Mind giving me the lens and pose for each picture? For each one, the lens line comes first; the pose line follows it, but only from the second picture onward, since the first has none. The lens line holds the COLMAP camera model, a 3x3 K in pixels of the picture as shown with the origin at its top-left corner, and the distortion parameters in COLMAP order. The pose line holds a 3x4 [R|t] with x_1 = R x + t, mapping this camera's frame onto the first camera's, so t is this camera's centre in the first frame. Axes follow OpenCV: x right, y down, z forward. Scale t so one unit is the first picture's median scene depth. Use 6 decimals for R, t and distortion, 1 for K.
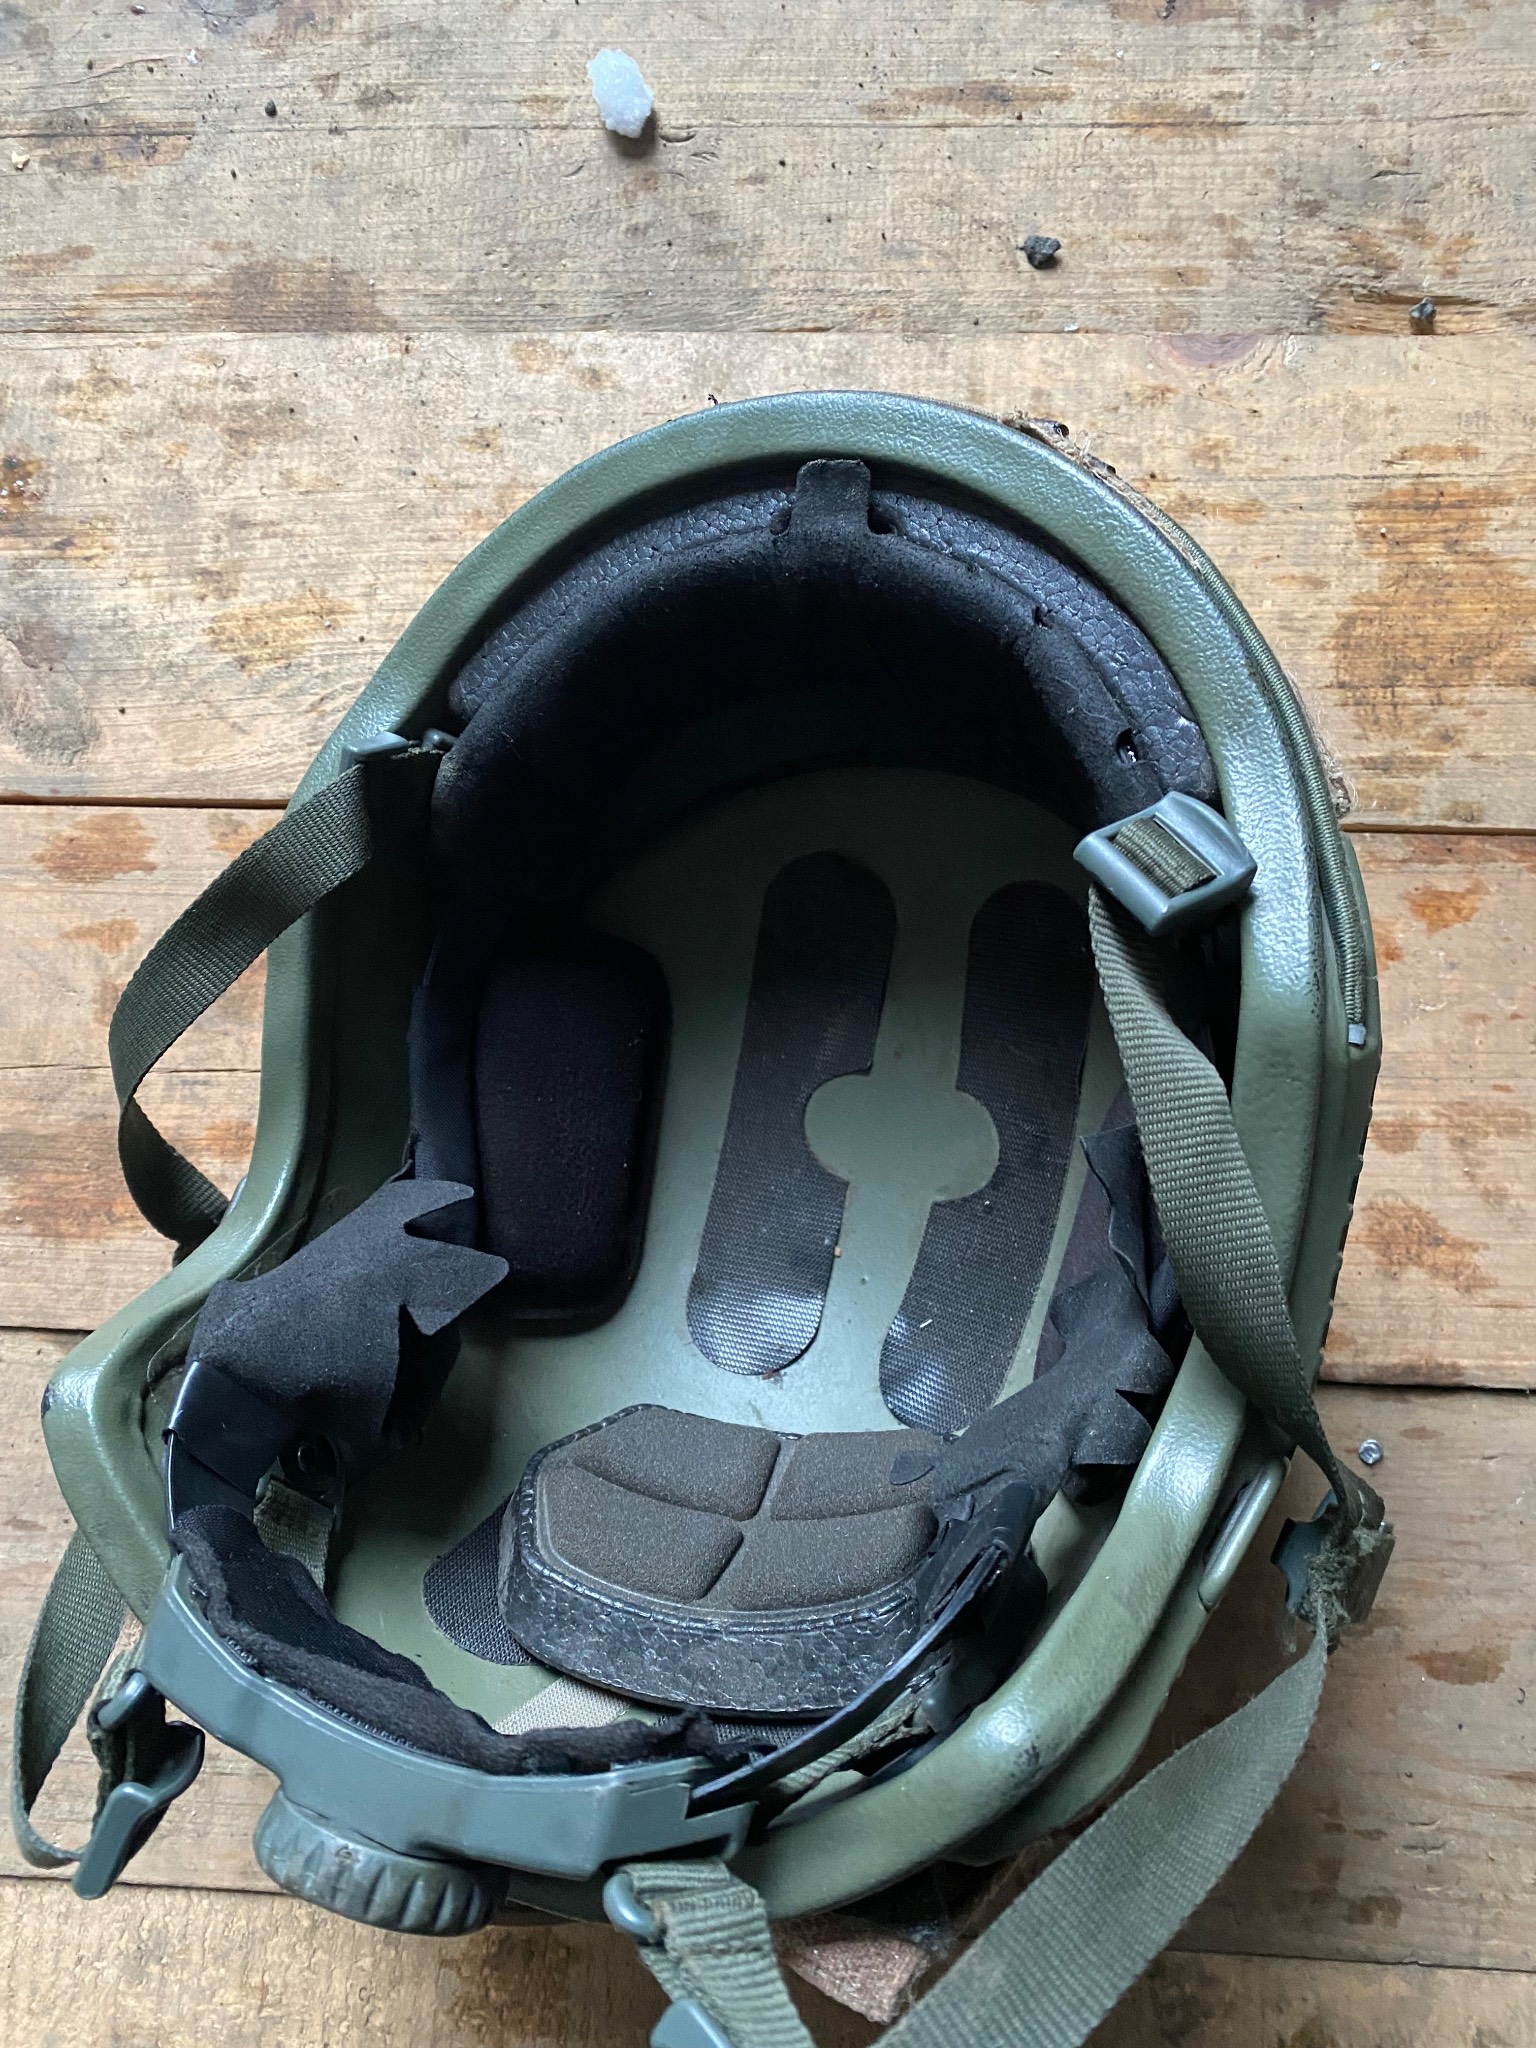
lens RADIAL K [[1587.5, 0, 745.0], [0, 1587.5, 1062.3], [0, 0, 1]] dist [-0.002793, 0.008626]
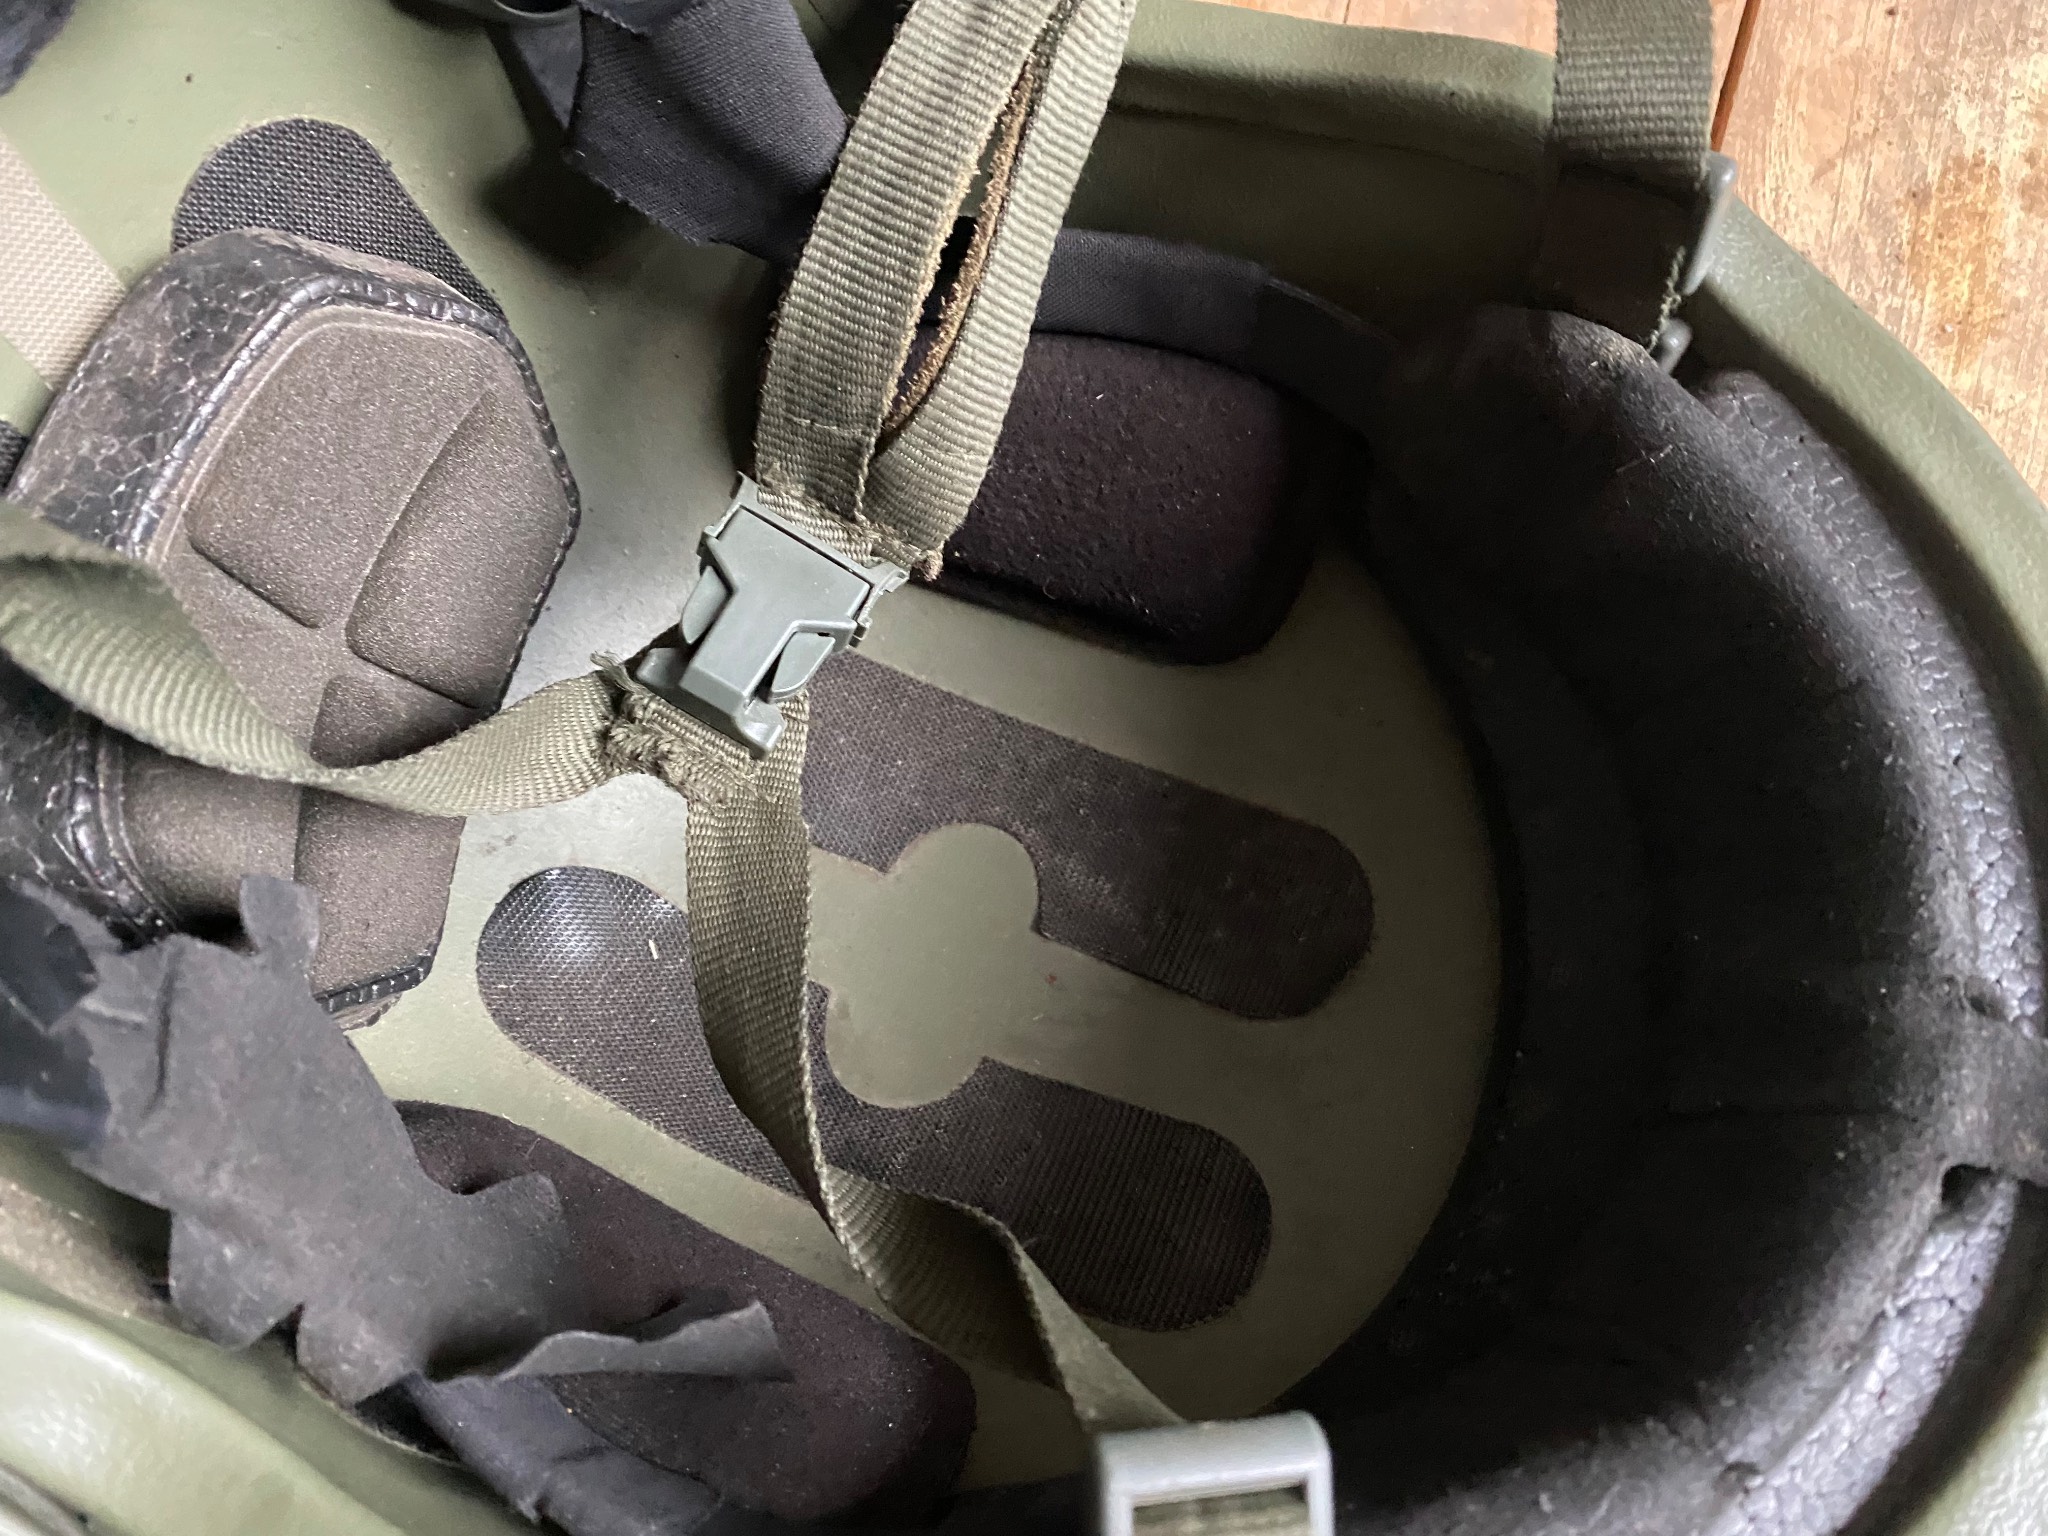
lens RADIAL K [[1508.2, 0, 1030.3], [0, 1508.2, 761.6], [0, 0, 1]] dist [0.000775, 0.006443]
pose [[-0.169701, 0.984897, 0.034349, -0.018974], [-0.978768, -0.172506, 0.110704, -0.061688], [0.114958, -0.014834, 0.993260, 0.437368]]
